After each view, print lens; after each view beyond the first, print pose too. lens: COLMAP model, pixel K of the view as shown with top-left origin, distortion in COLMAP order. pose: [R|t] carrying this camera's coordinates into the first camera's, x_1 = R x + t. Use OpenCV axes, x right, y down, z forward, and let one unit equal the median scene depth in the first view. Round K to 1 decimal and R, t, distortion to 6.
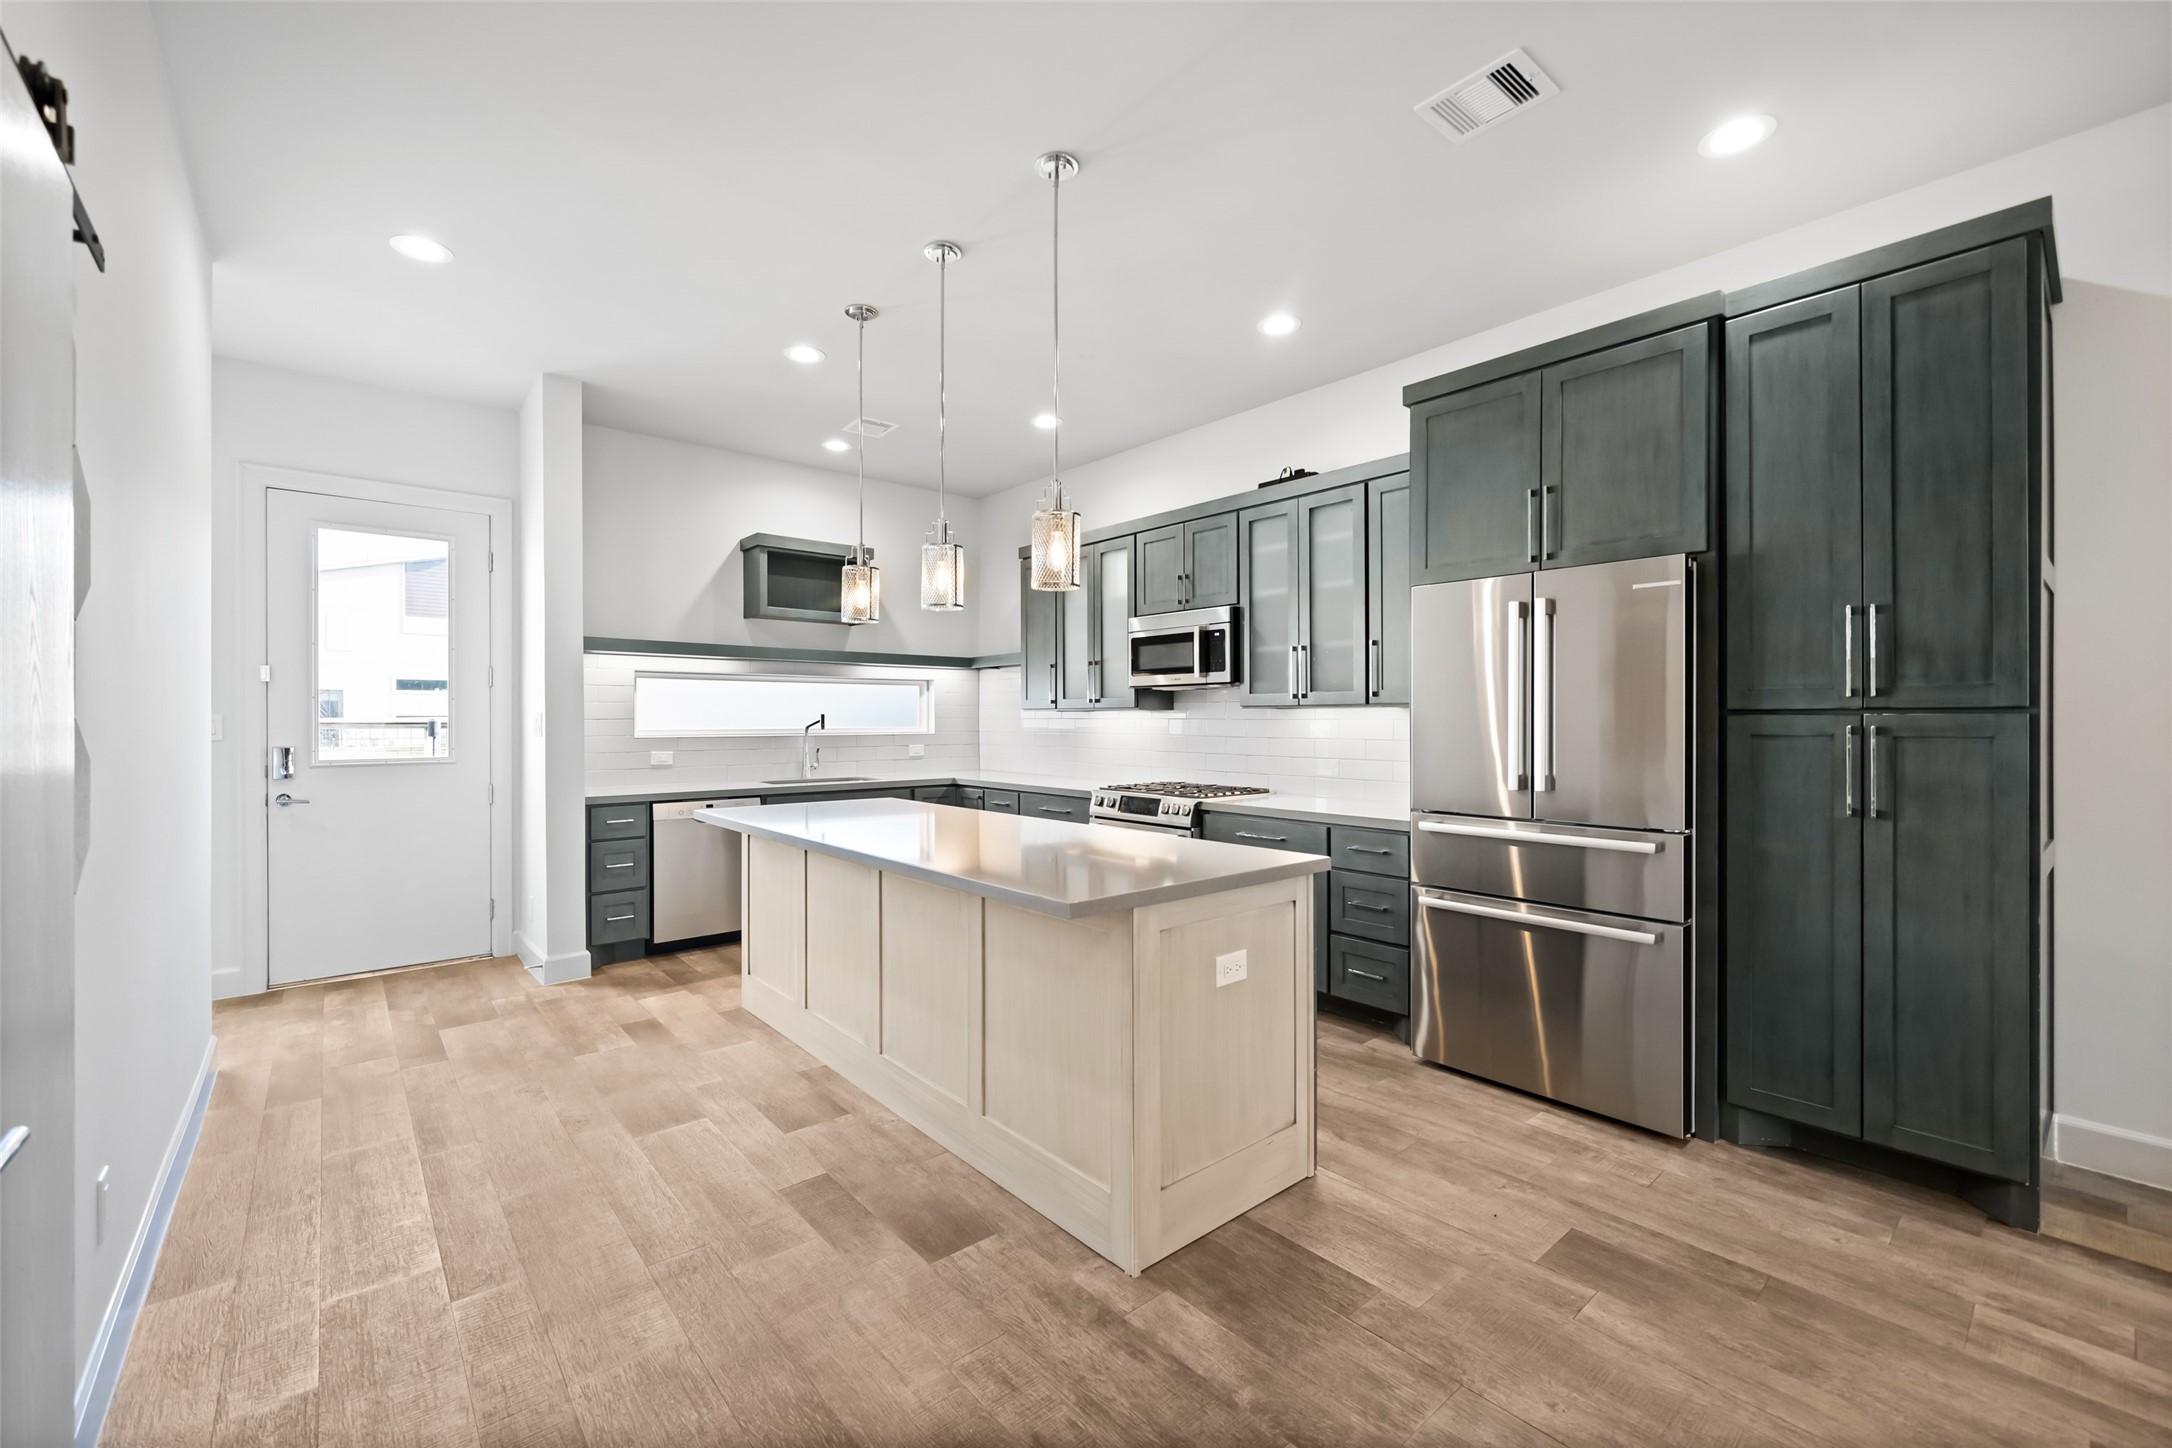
lens RADIAL K [[880.7, 0, 1144.9], [0, 880.7, 721.7], [0, 0, 1]] dist [-0.001602, -0.000040]
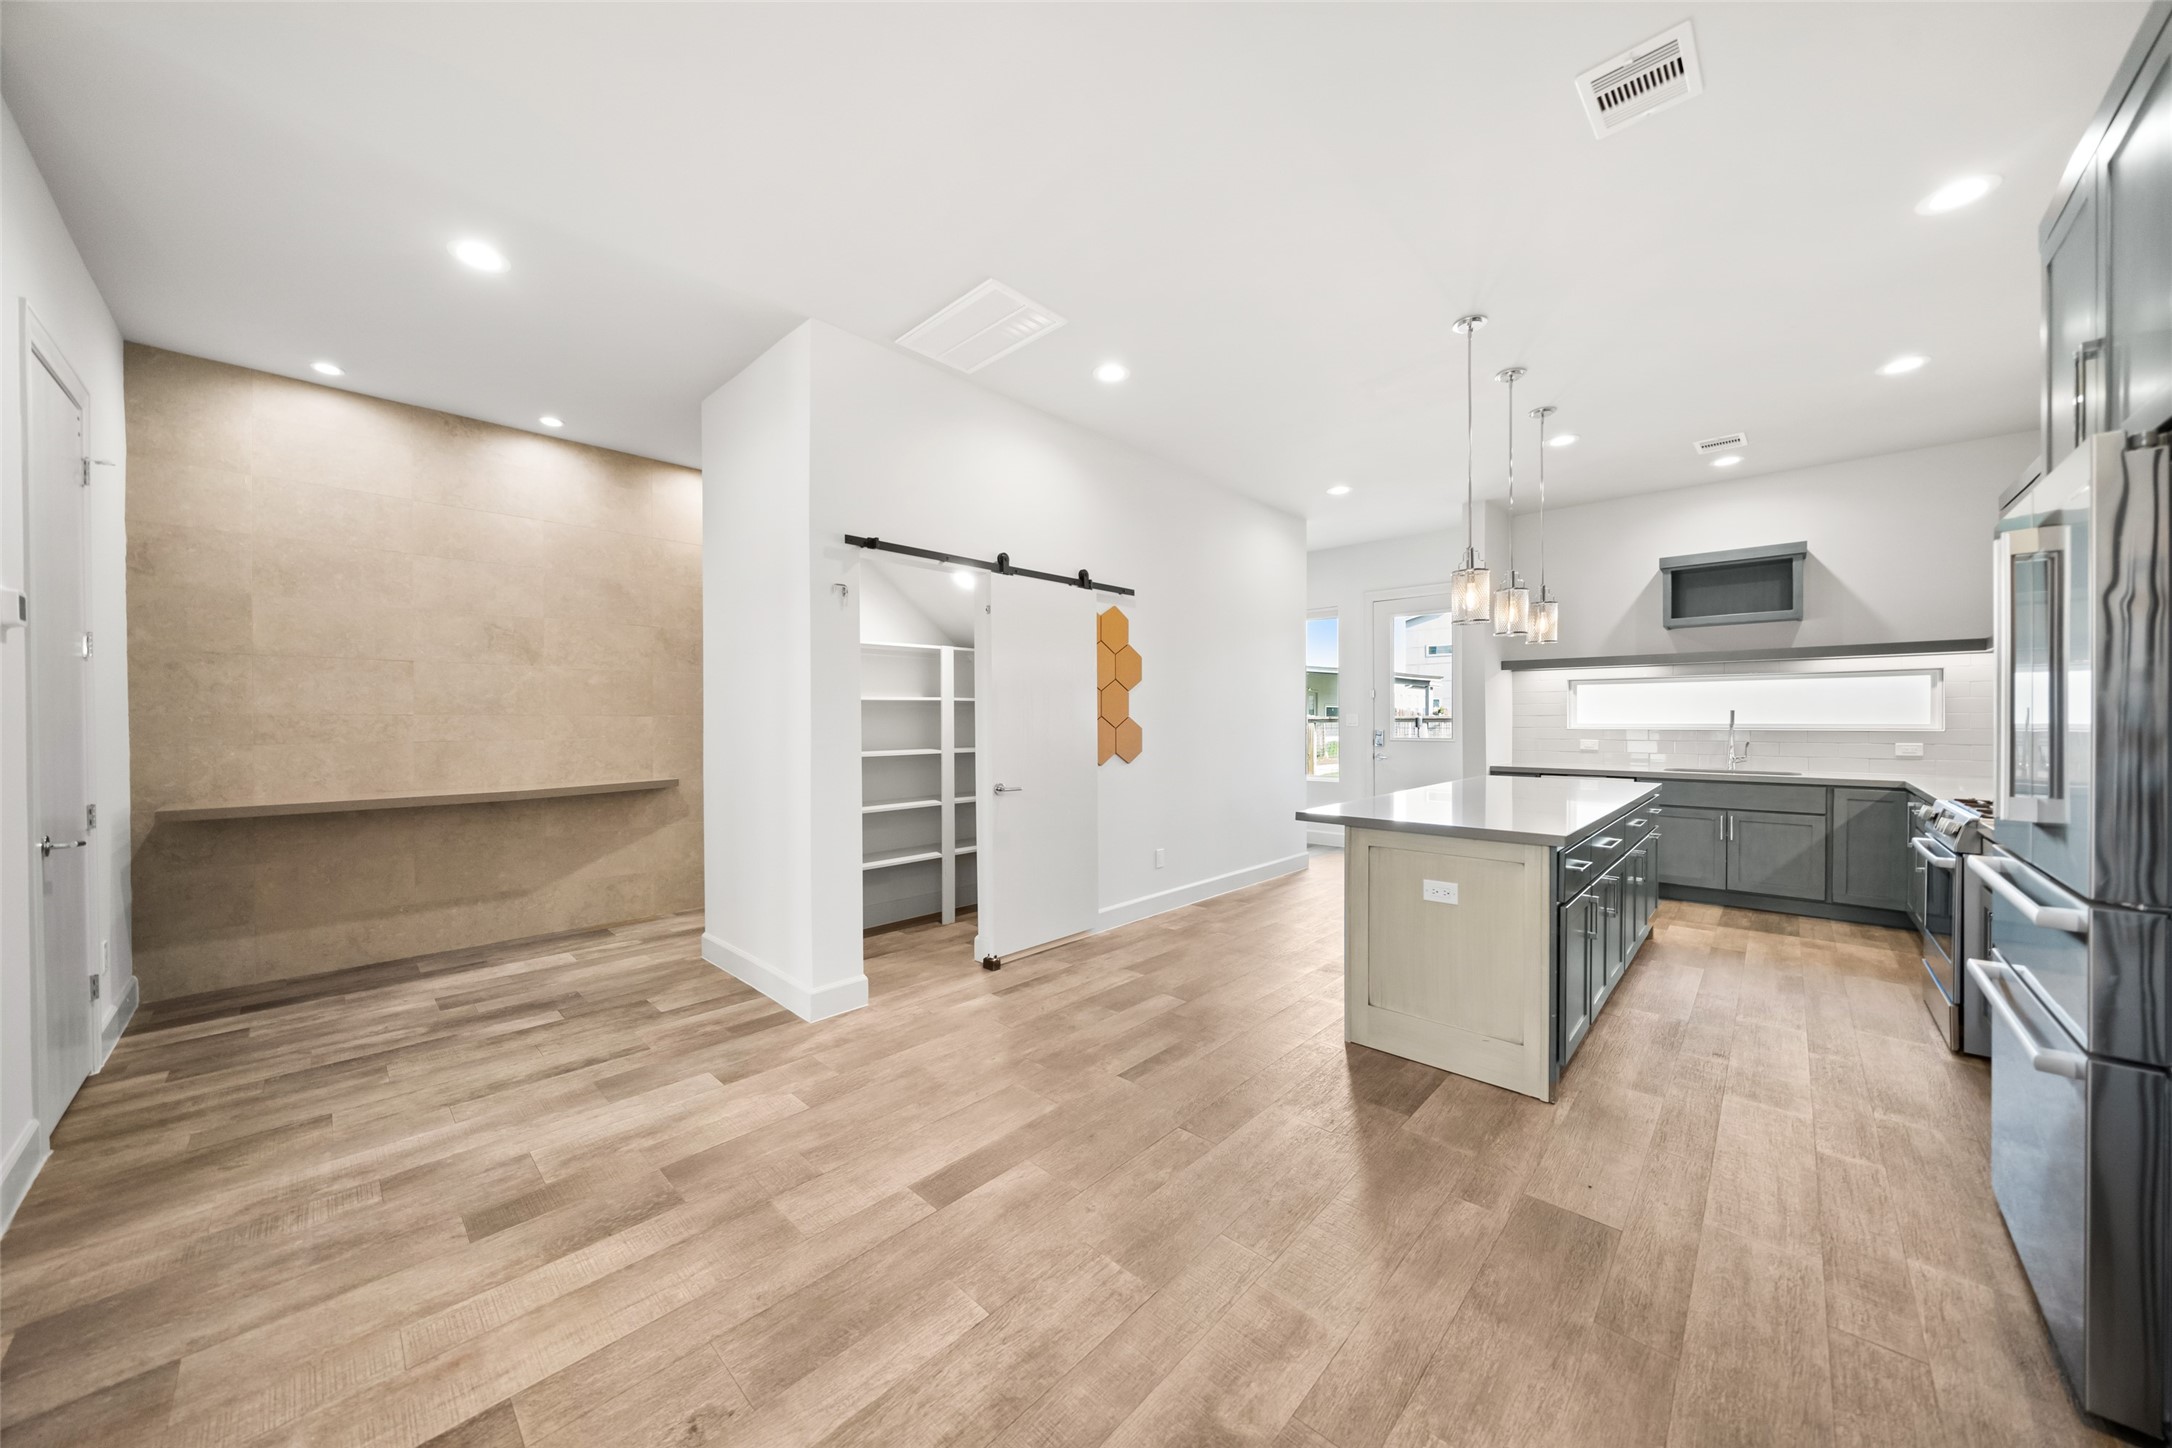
lens RADIAL K [[779.9, 0, 1086.1], [0, 779.9, 730.4], [0, 0, 1]] dist [-0.000277, -0.000013]
pose [[0.084025, 0.013182, -0.996376, 0.731522], [0.001641, 0.999909, 0.013368, 0.002257], [0.996462, -0.002758, 0.083995, 0.187278]]
